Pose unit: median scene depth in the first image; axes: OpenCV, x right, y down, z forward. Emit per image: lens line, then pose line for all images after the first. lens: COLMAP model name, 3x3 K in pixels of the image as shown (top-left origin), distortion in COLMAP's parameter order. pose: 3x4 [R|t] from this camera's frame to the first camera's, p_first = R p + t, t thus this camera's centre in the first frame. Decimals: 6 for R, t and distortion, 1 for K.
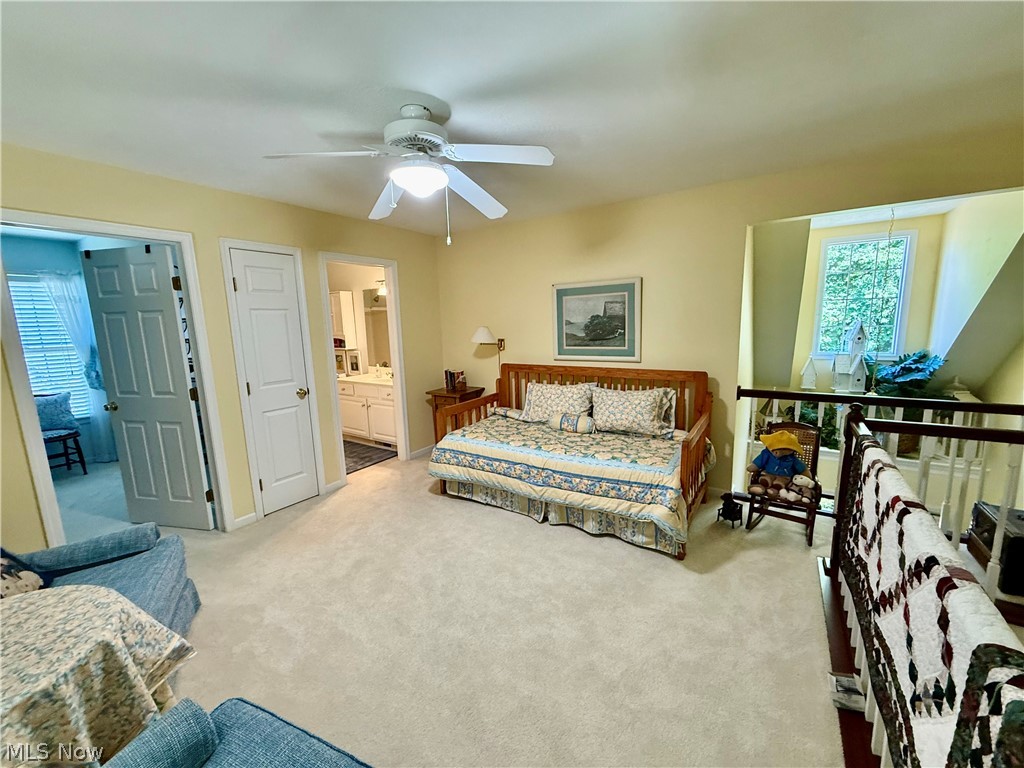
lens RADIAL K [[406.8, 0, 511.3], [0, 406.8, 385.5], [0, 0, 1]] dist [0.000090, 0.000005]
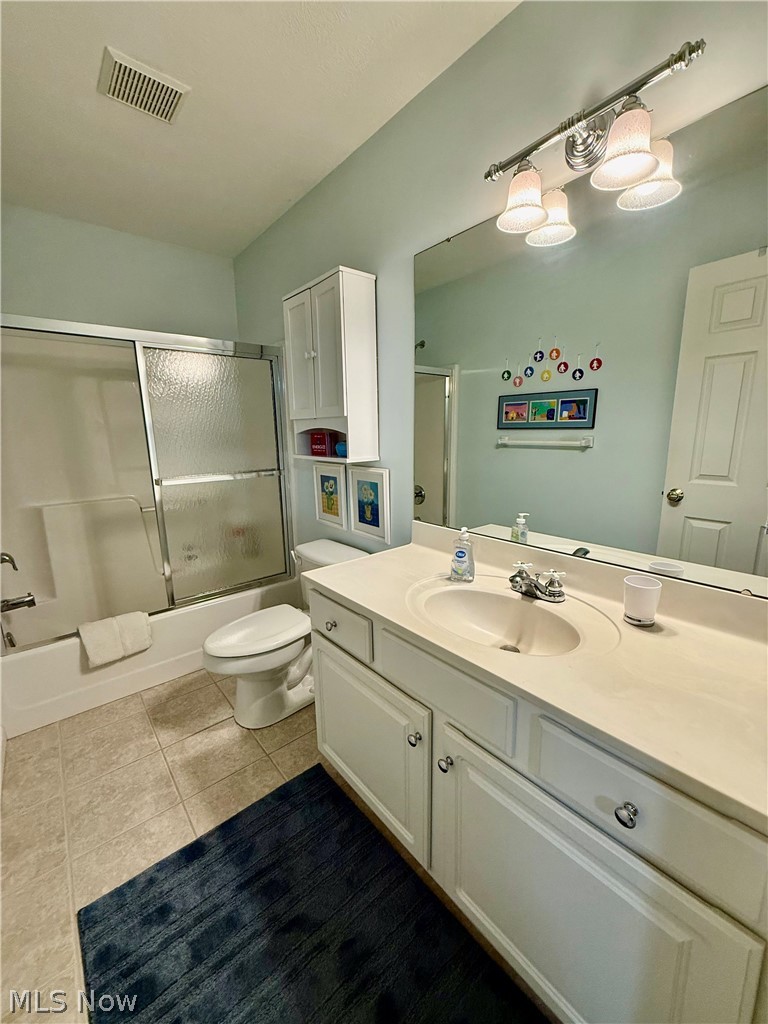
lens RADIAL K [[406.8, 0, 386.1], [0, 406.8, 510.5], [0, 0, 1]] dist [0.000090, 0.000005]
pose [[0.959918, 0.070535, -0.271259, -0.279032], [-0.057023, 0.996722, 0.057387, -0.069501], [0.274418, -0.039619, 0.960794, 0.677132]]
